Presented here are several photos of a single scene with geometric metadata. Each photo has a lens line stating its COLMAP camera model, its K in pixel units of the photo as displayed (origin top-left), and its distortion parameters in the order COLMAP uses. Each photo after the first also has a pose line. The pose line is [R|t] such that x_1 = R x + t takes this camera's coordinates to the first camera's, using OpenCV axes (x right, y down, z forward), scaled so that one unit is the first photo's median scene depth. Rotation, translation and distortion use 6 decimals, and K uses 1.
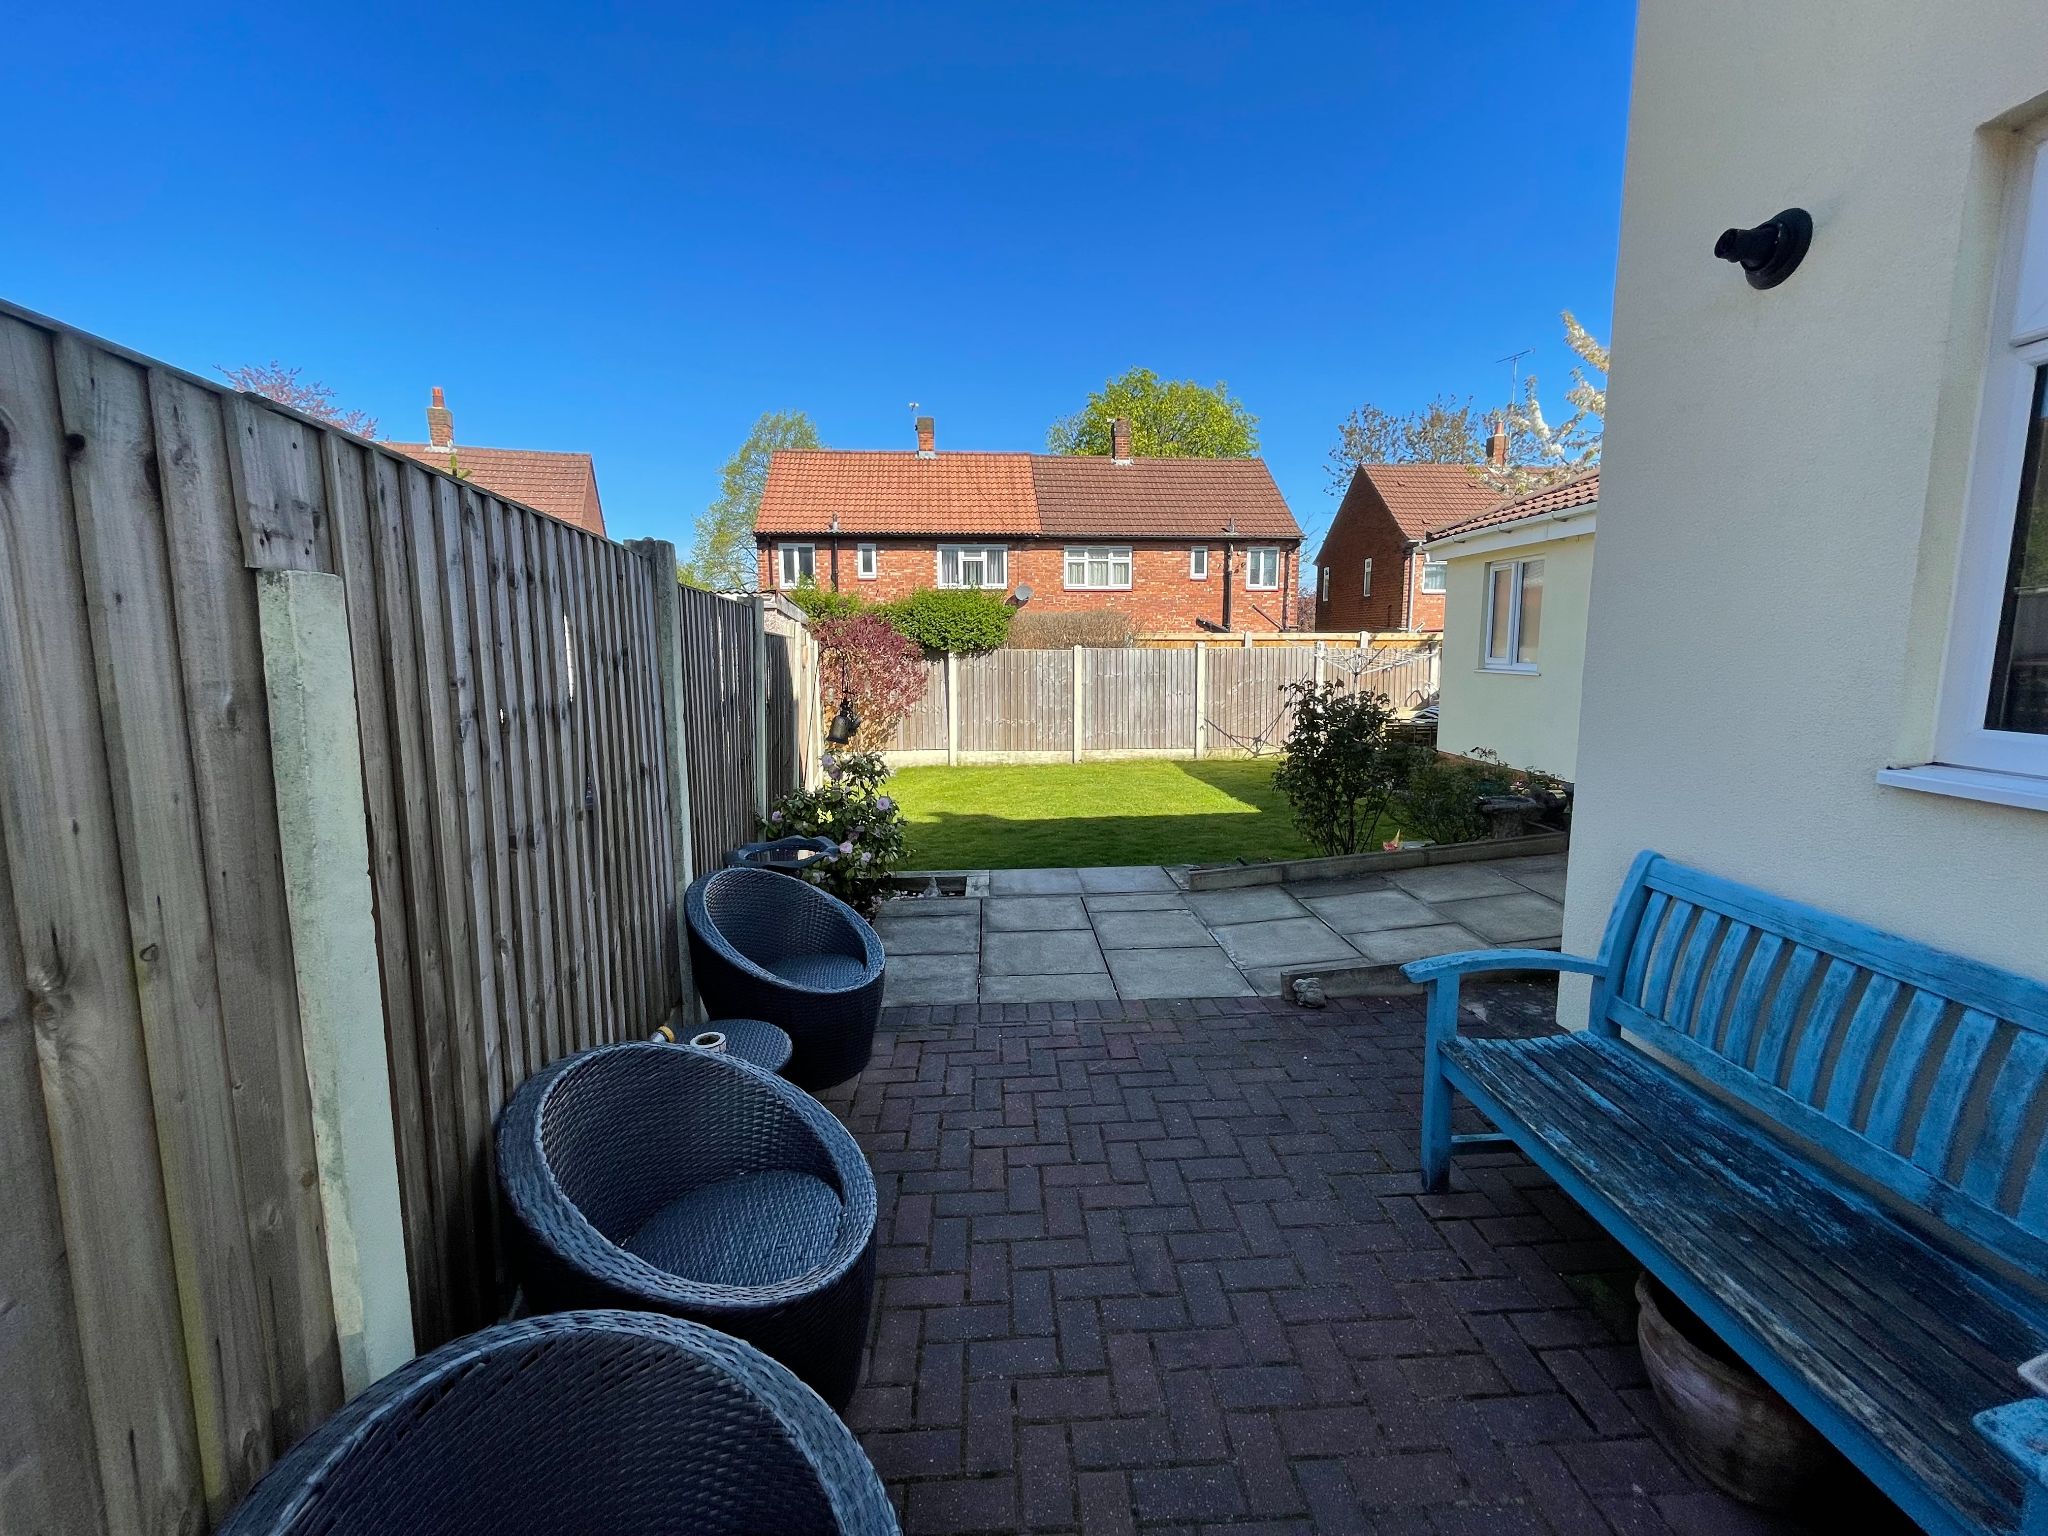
lens RADIAL K [[826.5, 0, 1030.2], [0, 826.5, 755.3], [0, 0, 1]] dist [-0.003878, 0.000270]
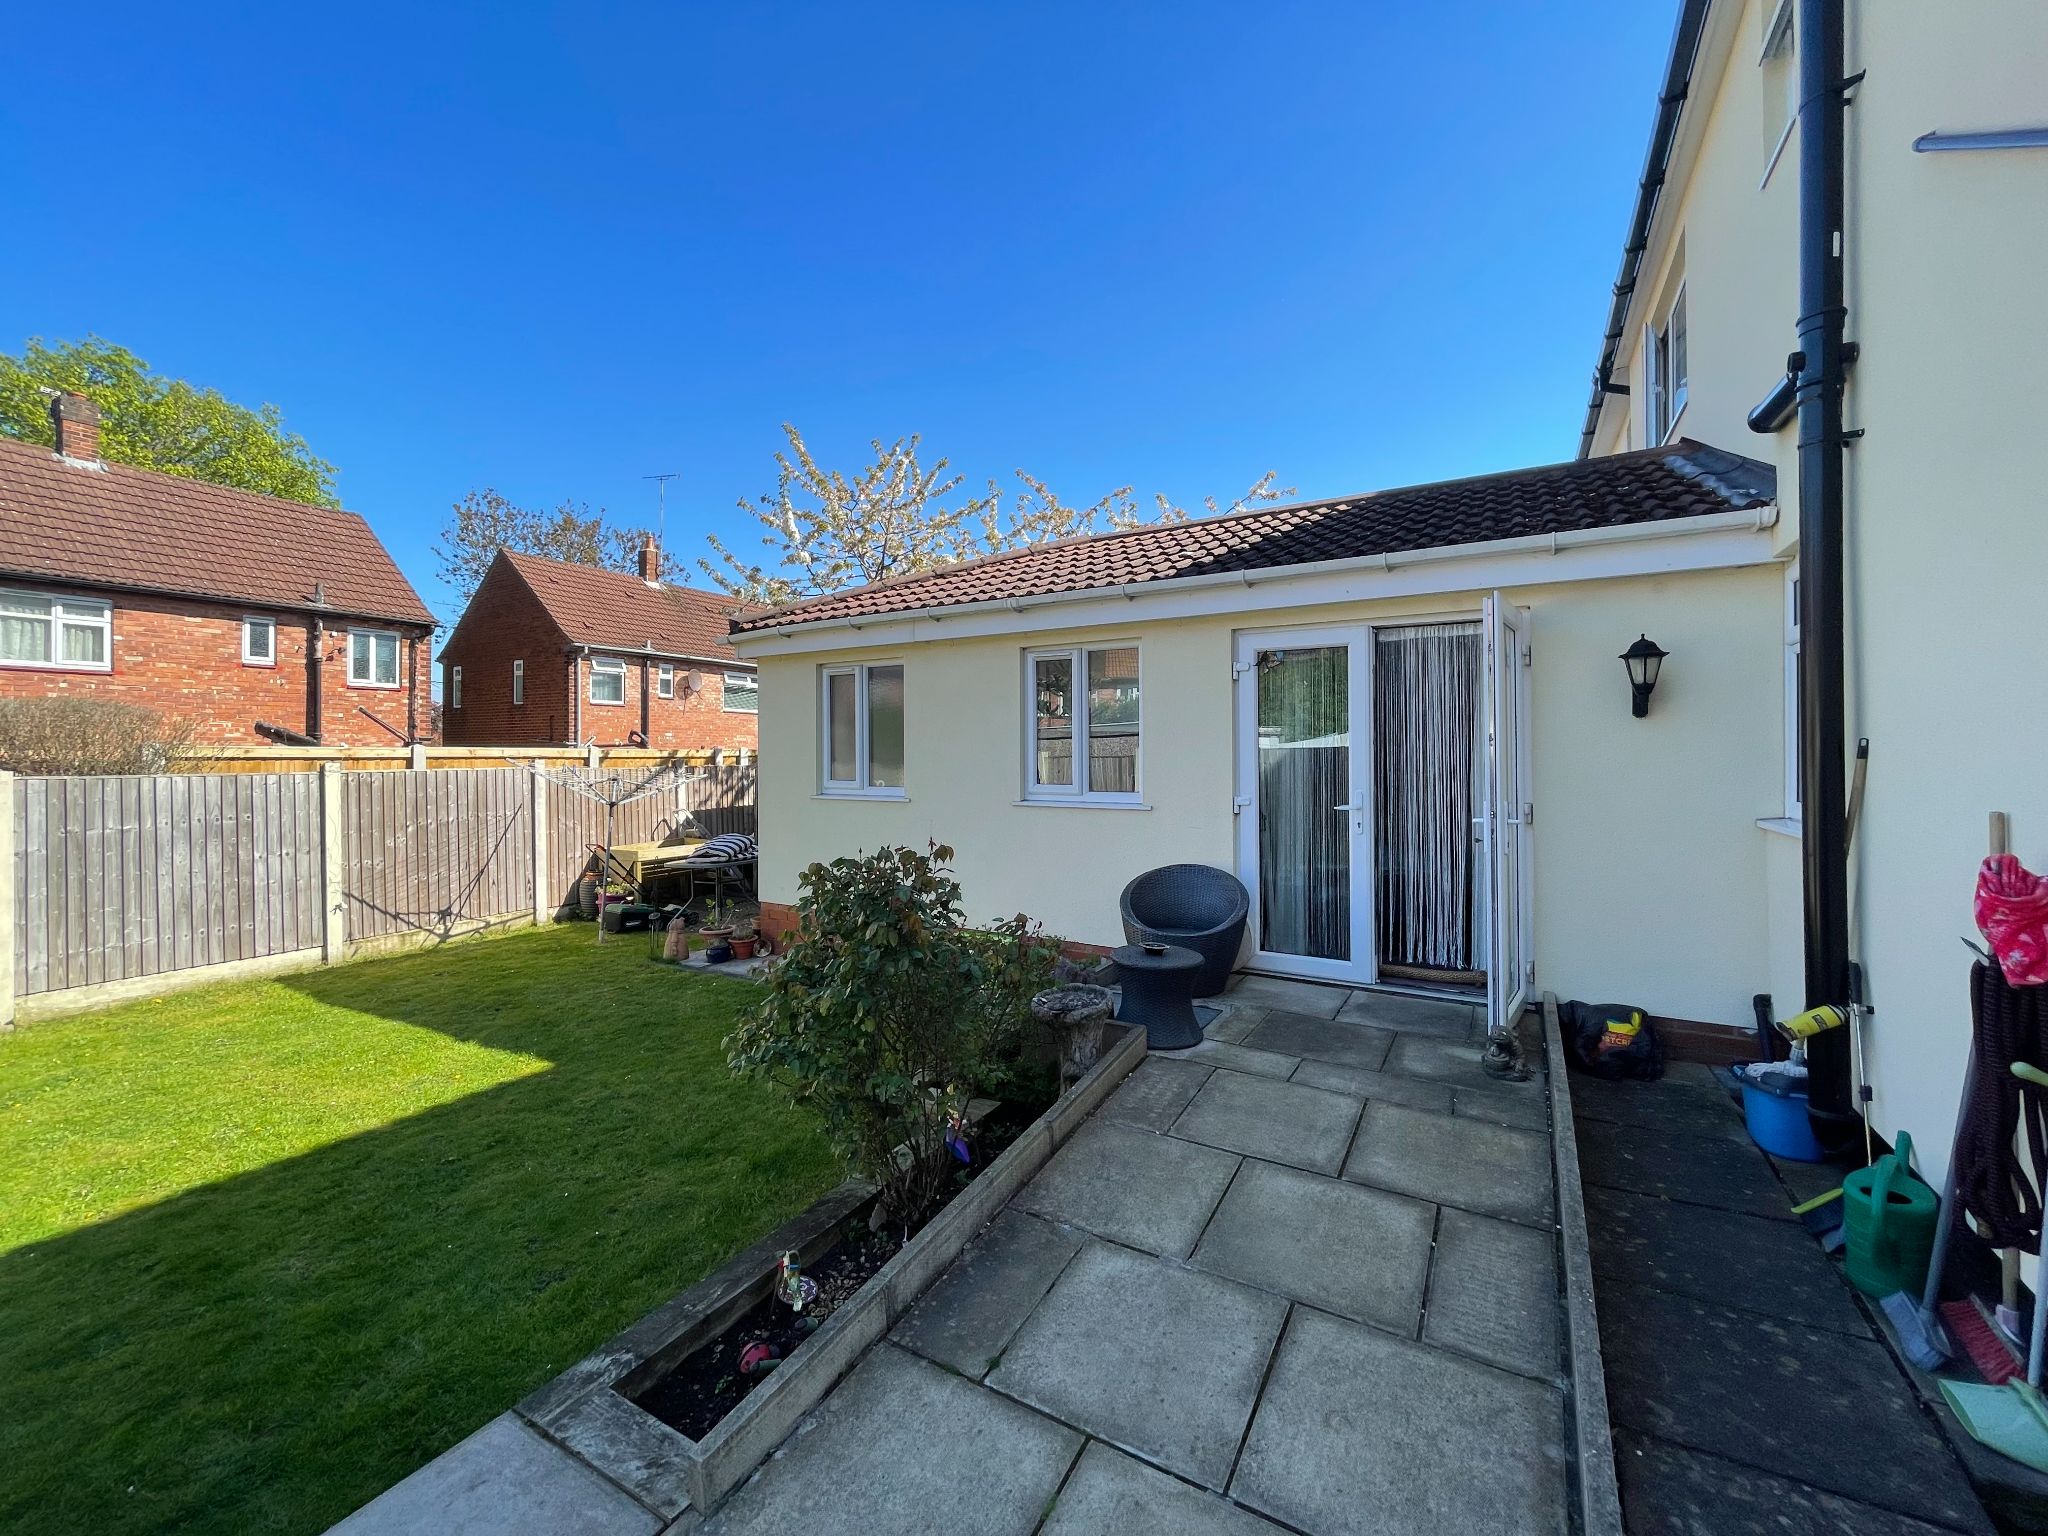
lens RADIAL K [[826.5, 0, 1021.1], [0, 826.5, 748.7], [0, 0, 1]] dist [-0.003878, 0.000270]
pose [[0.557195, 0.007285, 0.830350, -0.002978], [0.113841, 0.989850, -0.085076, -0.021606], [-0.822541, 0.141931, 0.550710, 0.145851]]
